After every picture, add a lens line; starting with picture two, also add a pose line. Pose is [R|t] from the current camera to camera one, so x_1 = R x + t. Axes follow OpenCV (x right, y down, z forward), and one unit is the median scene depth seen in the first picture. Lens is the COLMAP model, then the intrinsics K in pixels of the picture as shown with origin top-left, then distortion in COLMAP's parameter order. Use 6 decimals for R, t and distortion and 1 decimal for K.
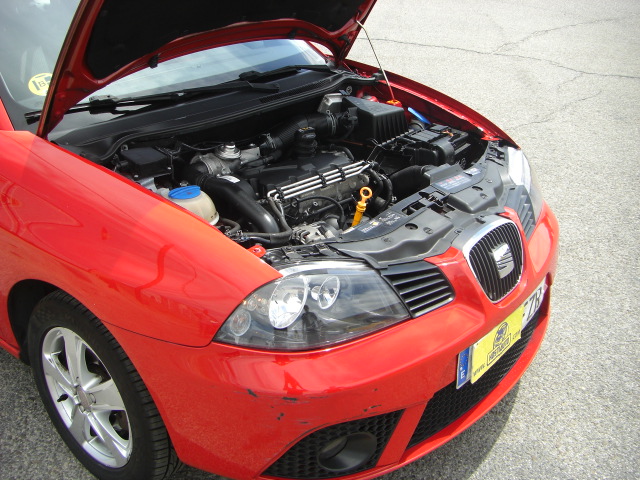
lens RADIAL K [[727.3, 0, 317.0], [0, 727.3, 201.2], [0, 0, 1]] dist [-0.185659, 0.123206]
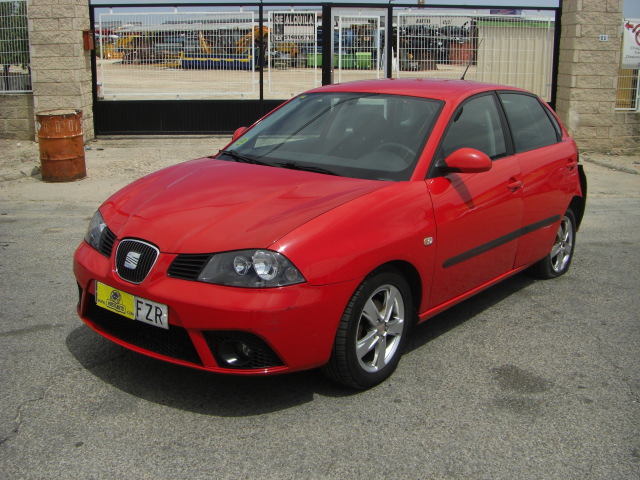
lens RADIAL K [[727.3, 0, 317.0], [0, 727.3, 201.2], [0, 0, 1]] dist [-0.185659, 0.123206]
pose [[0.021211, 0.187806, -0.981977, 1.872979], [-0.391941, 0.905138, 0.164644, -0.483477], [0.919746, 0.381385, 0.092808, 1.173993]]
